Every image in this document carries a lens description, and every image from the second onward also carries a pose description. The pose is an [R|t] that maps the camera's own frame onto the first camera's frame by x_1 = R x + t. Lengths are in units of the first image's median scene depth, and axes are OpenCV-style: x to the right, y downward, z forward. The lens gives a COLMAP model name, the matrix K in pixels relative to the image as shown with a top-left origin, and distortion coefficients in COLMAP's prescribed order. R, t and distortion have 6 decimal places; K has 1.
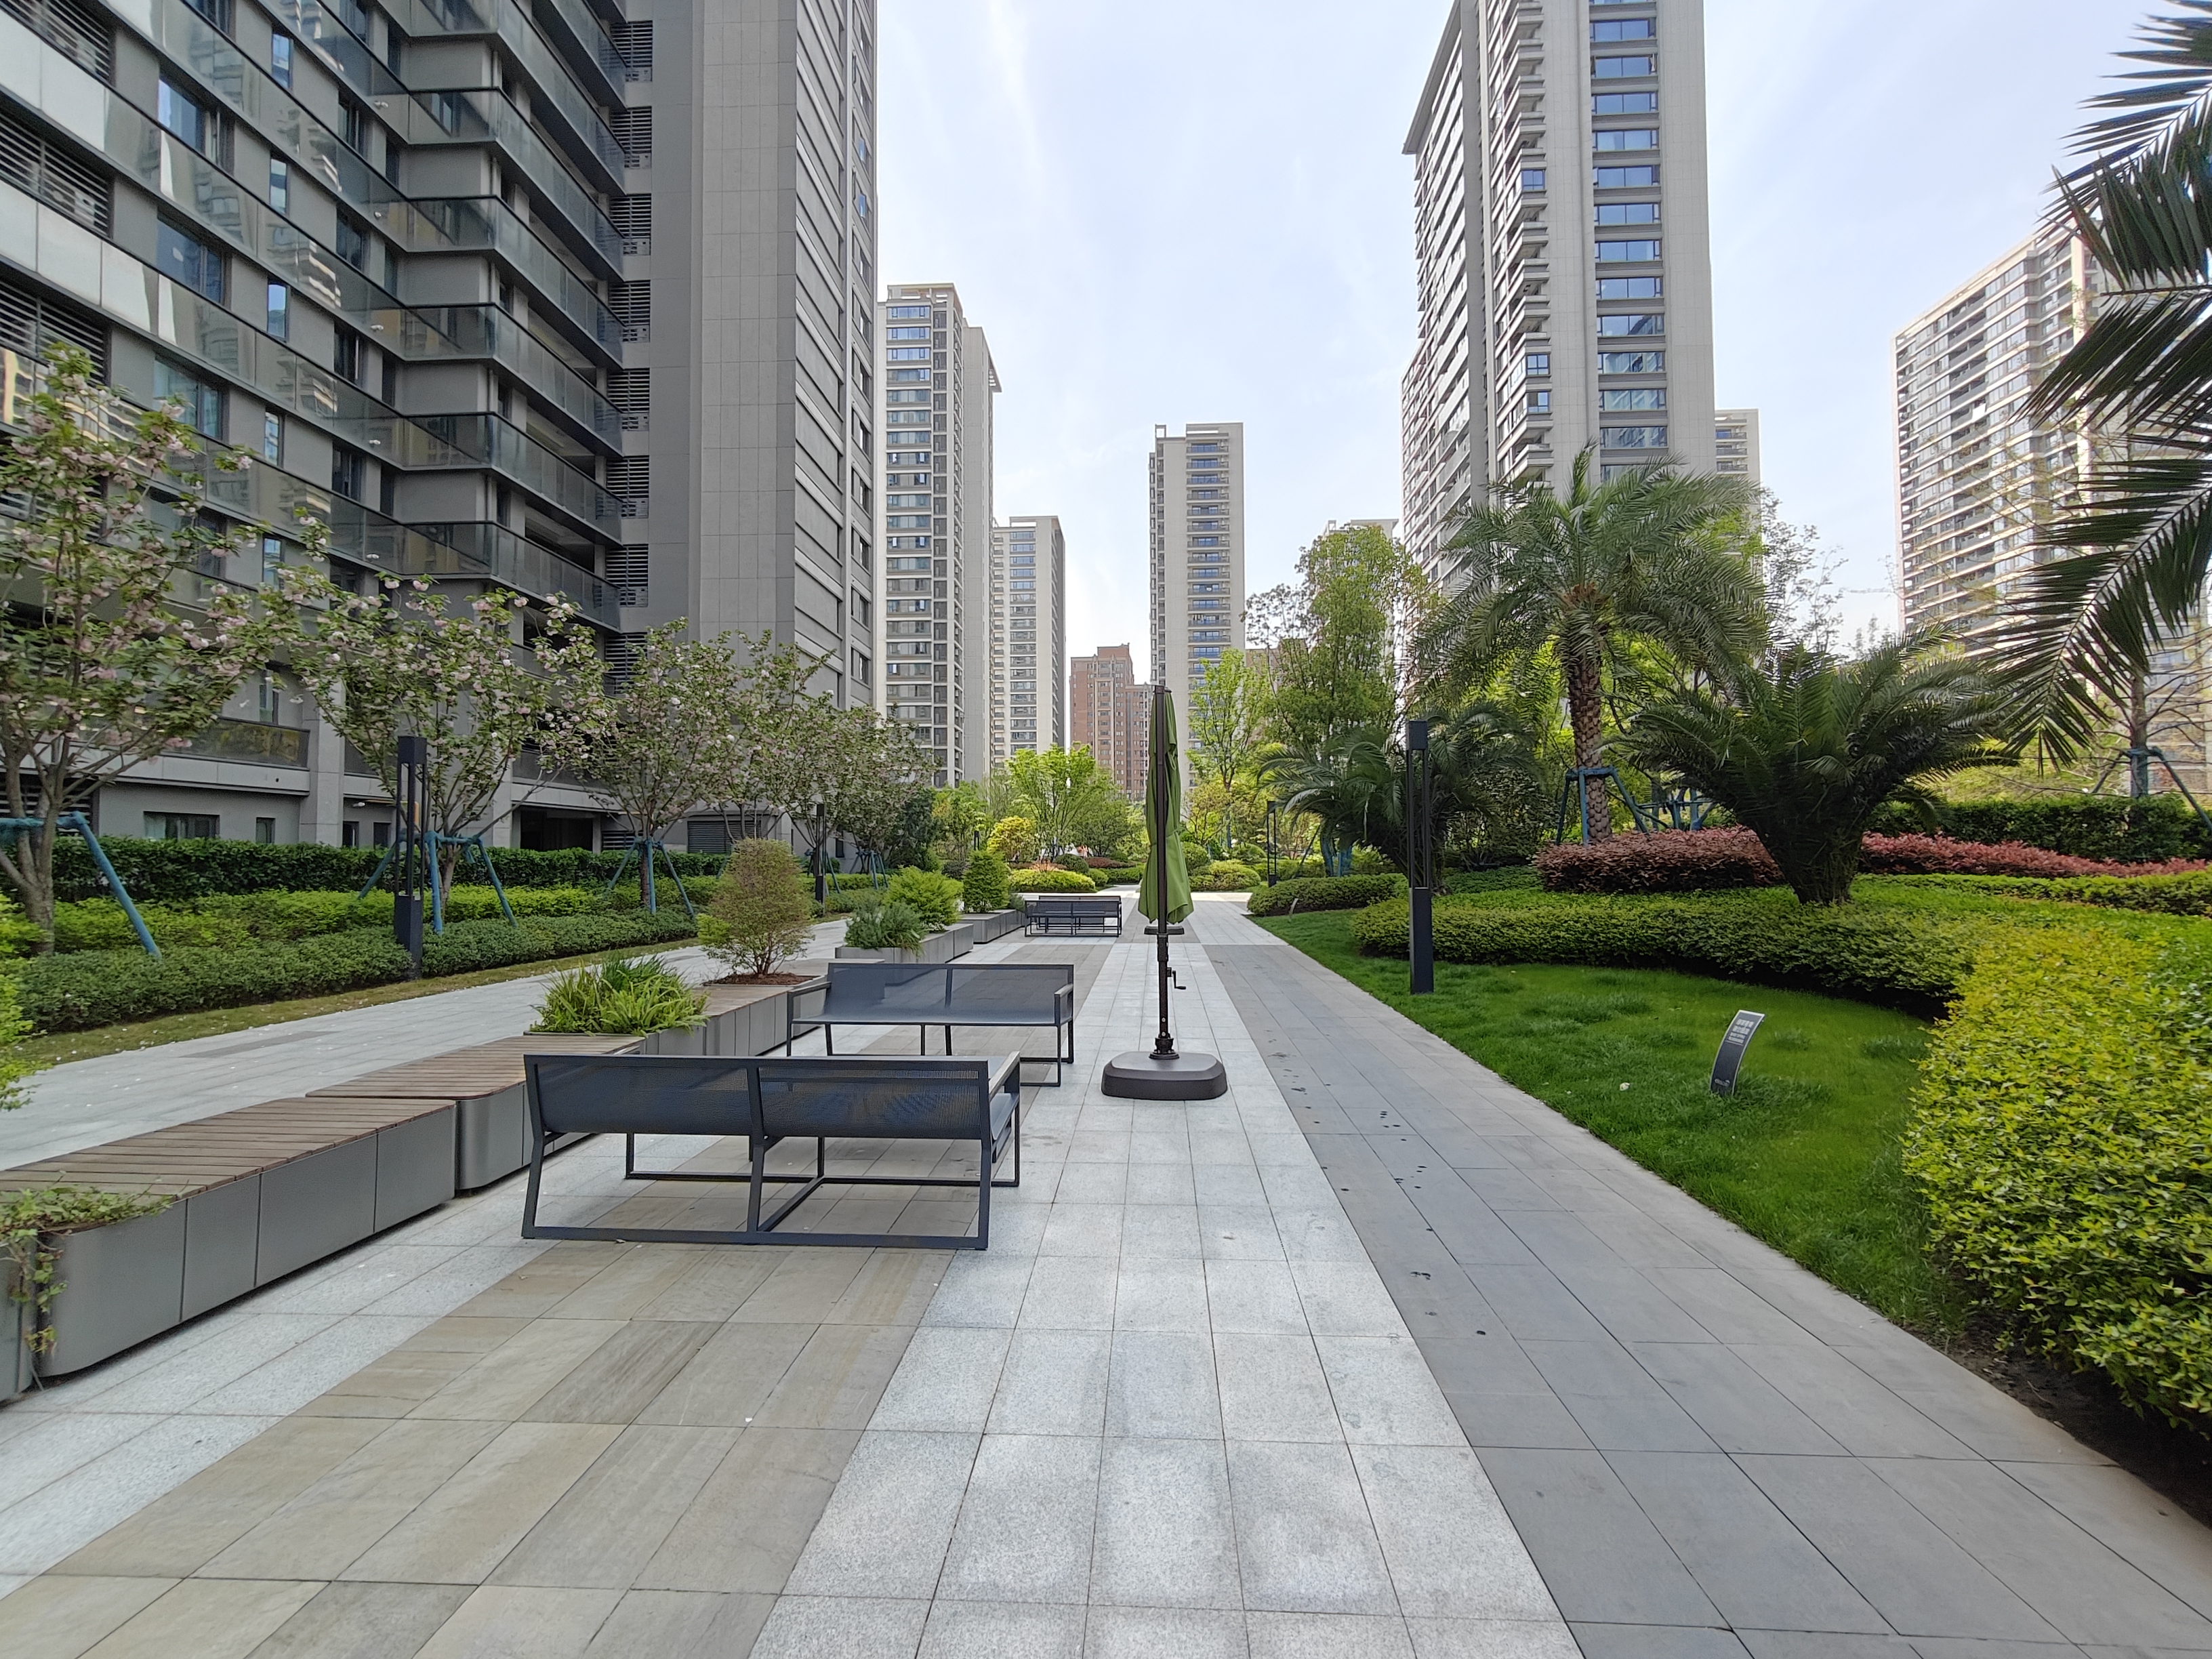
lens RADIAL K [[1045.0, 0, 1106.0], [0, 1045.0, 829.5], [0, 0, 1]] dist [-0.000107, -0.000107]
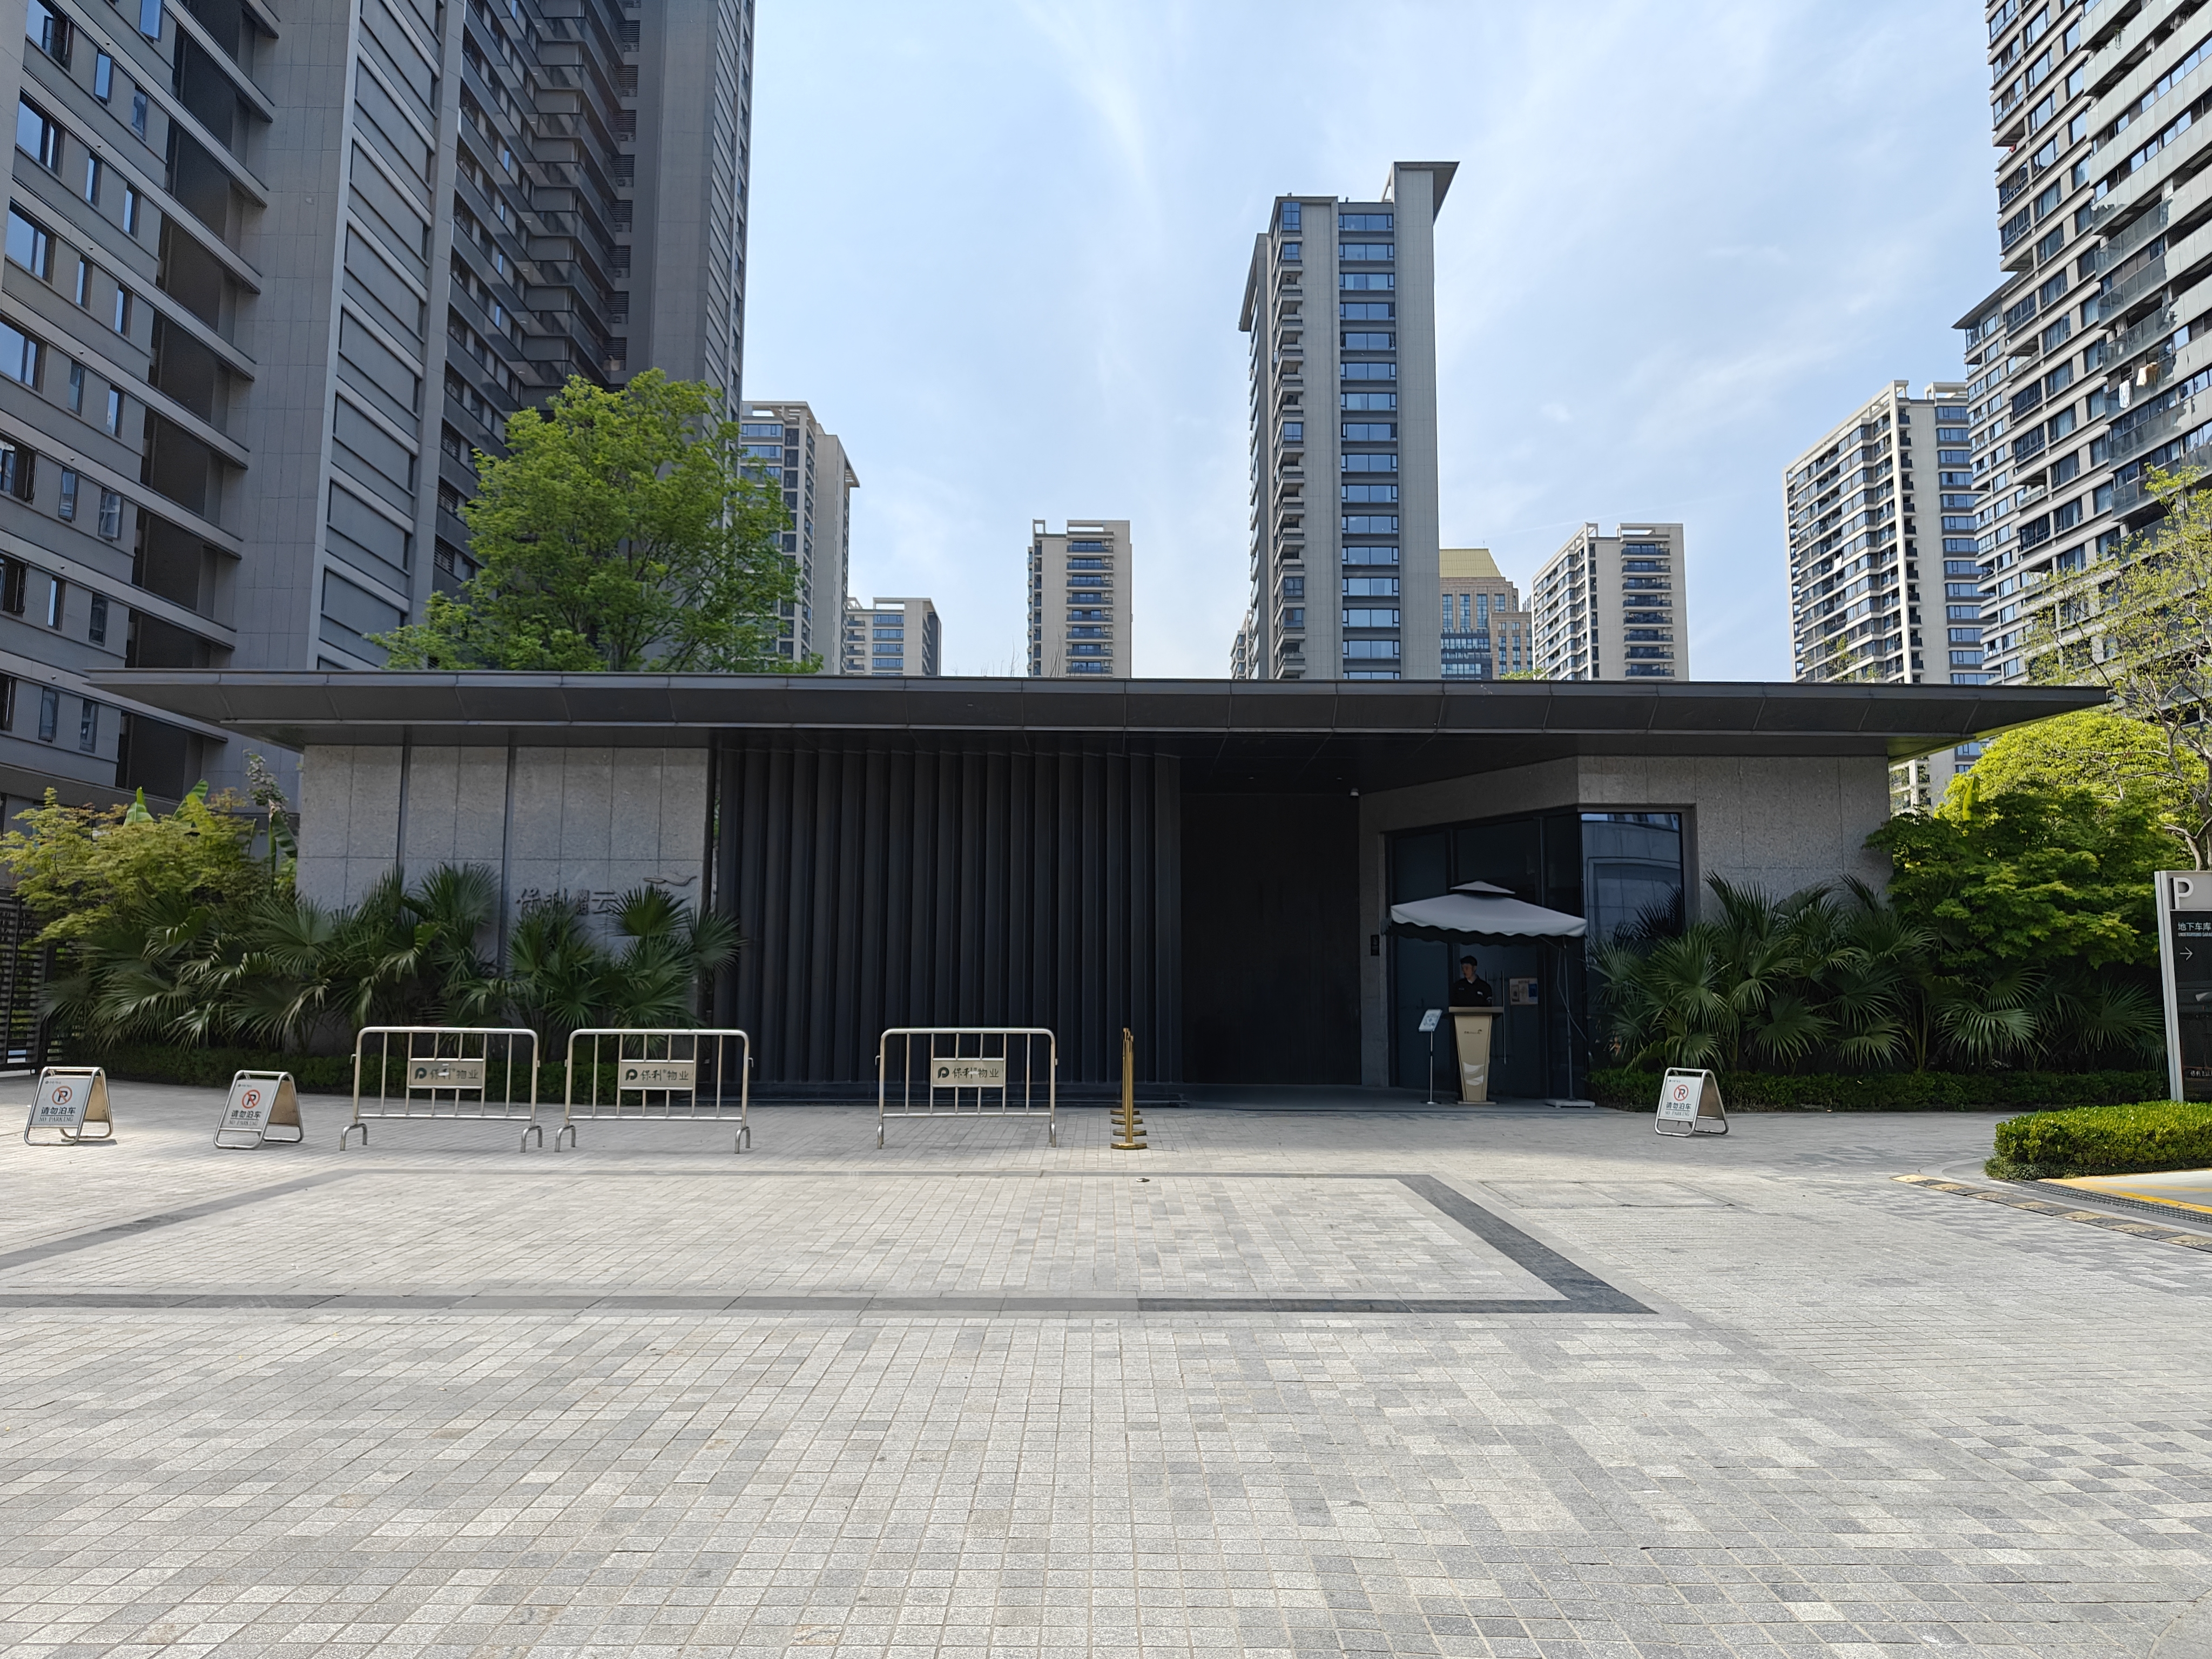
lens RADIAL K [[1552.8, 0, 1106.0], [0, 1552.8, 829.5], [0, 0, 1]] dist [0.005473, 0.000737]
pose [[0.998929, 0.015730, 0.043511, 0.072395], [-0.011921, 0.996186, -0.086441, -0.009598], [-0.044705, 0.085829, 0.995306, -0.400887]]
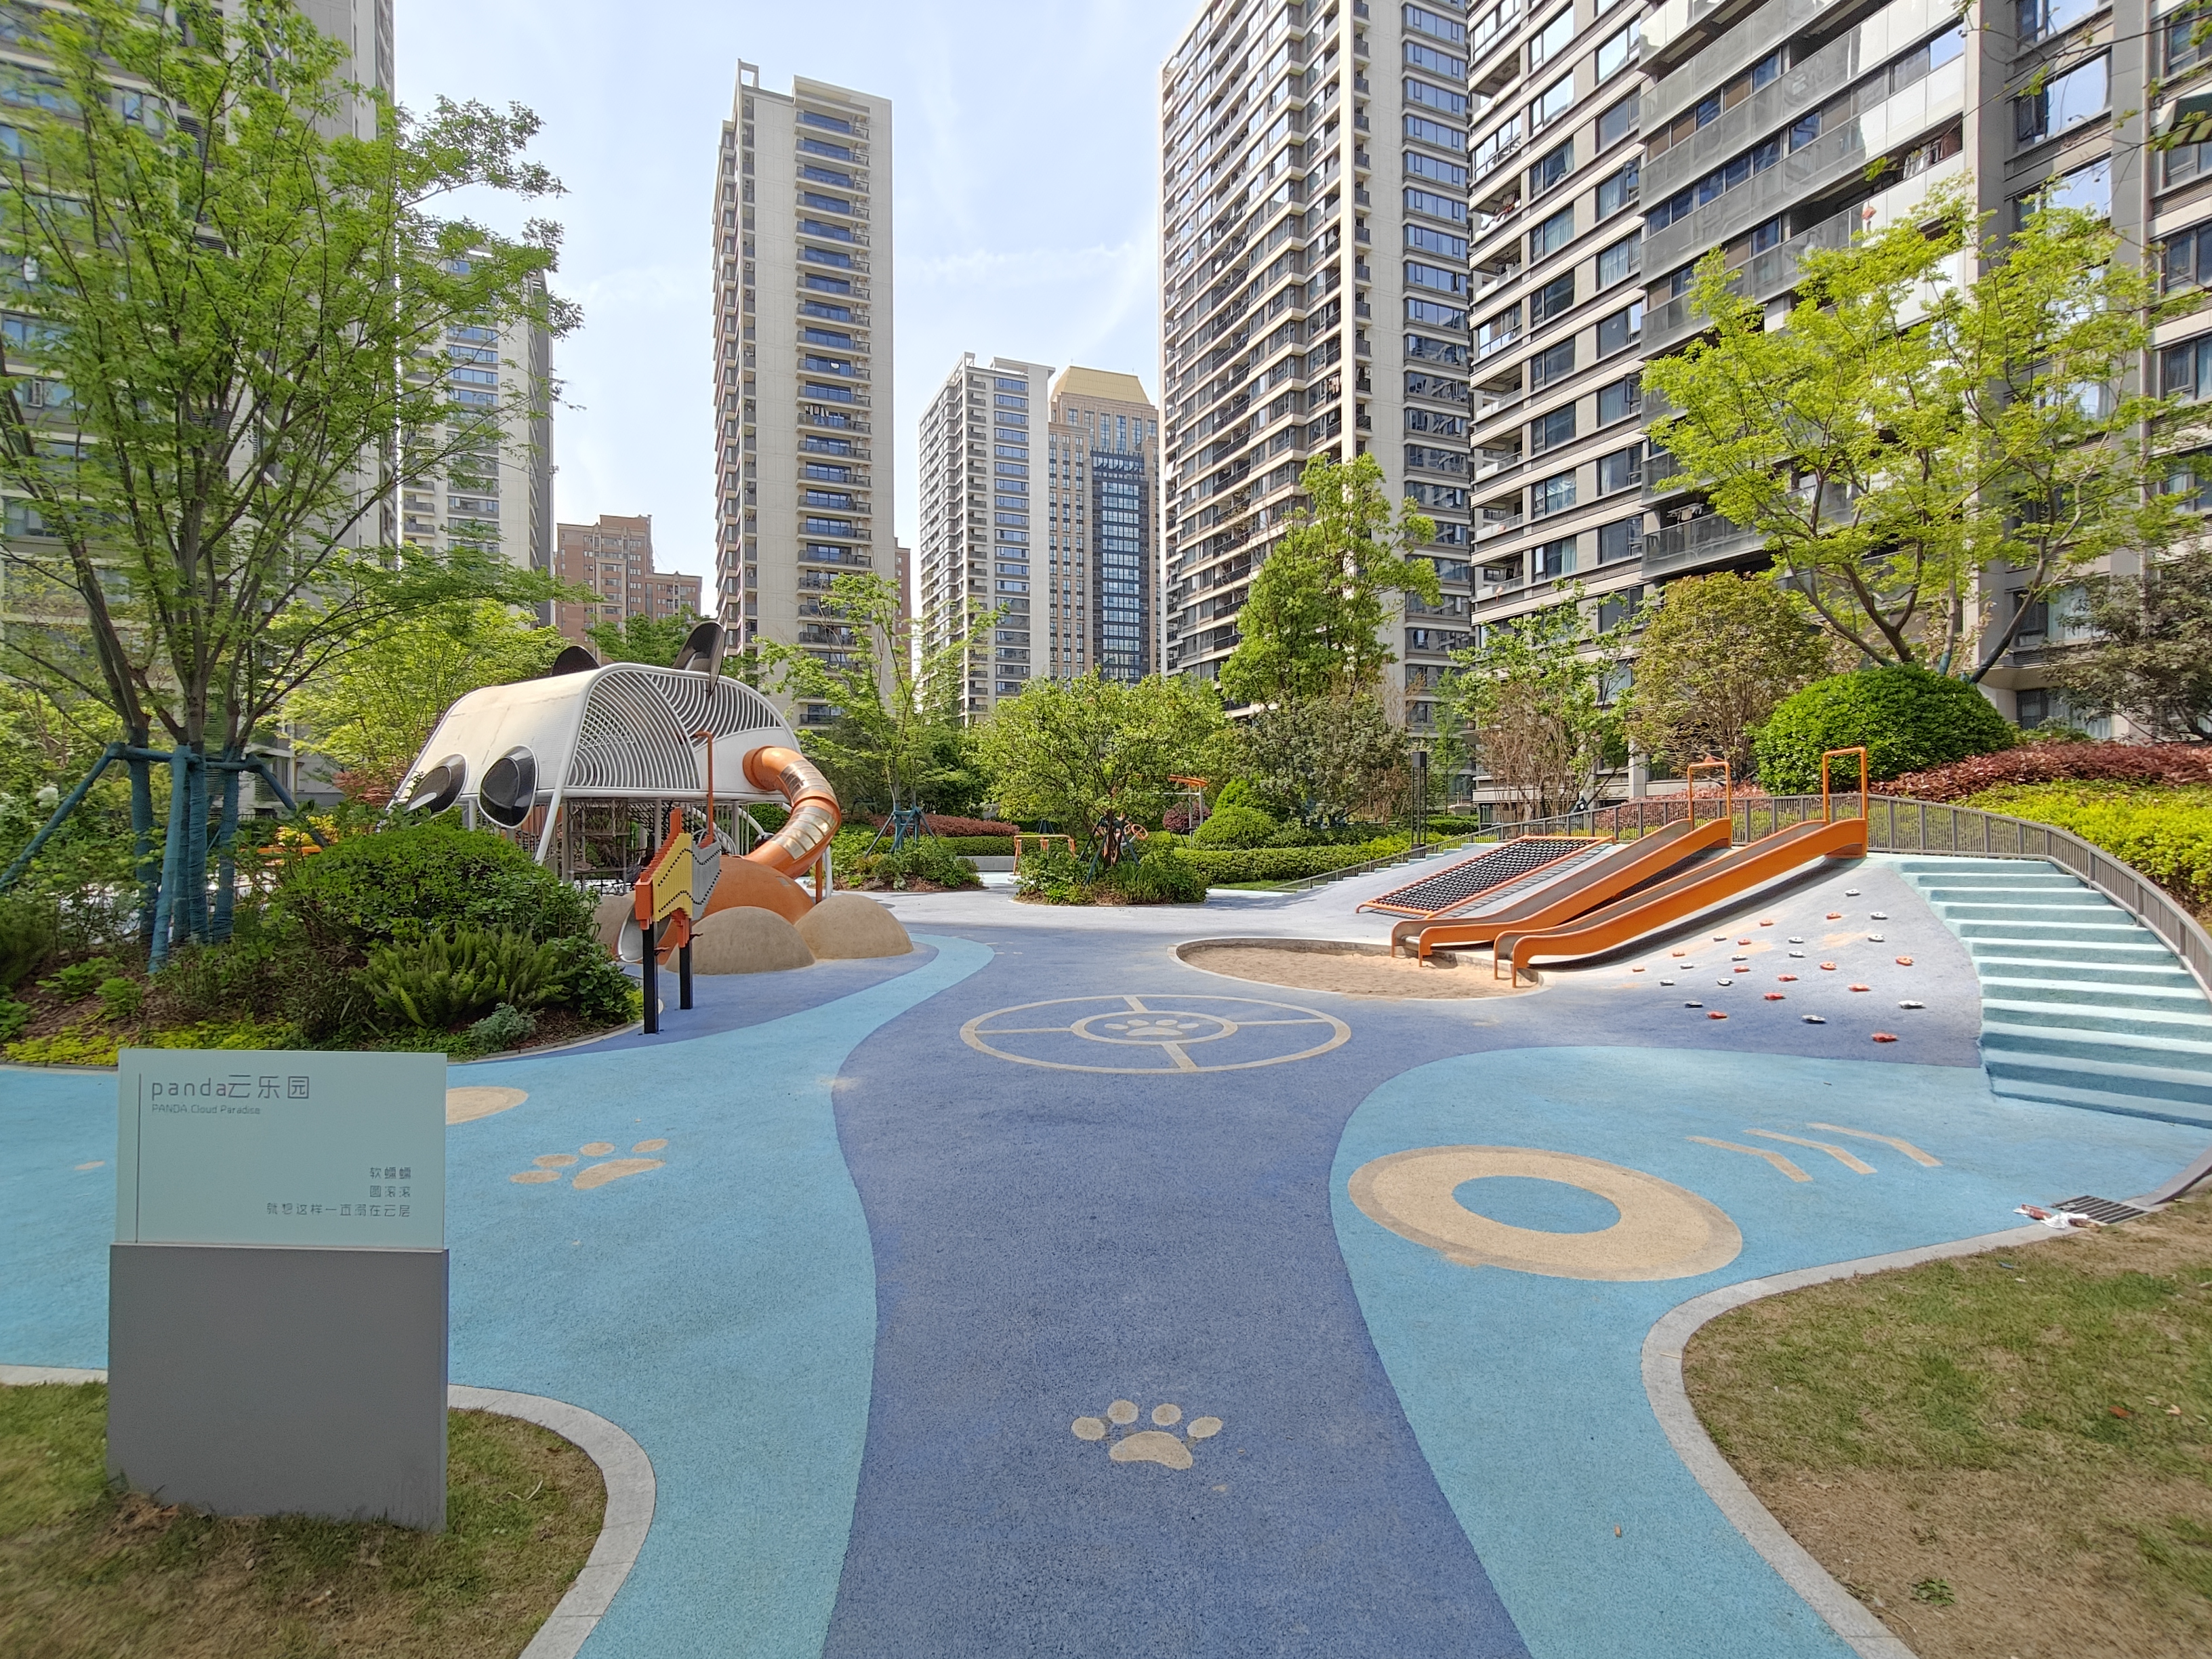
lens RADIAL K [[1045.0, 0, 1106.0], [0, 1045.0, 829.5], [0, 0, 1]] dist [-0.000107, -0.000107]
pose [[0.895347, 0.003113, 0.445358, -0.035158], [-0.019020, 0.999331, 0.031252, 0.016162], [-0.444963, -0.036452, 0.894807, 0.496639]]
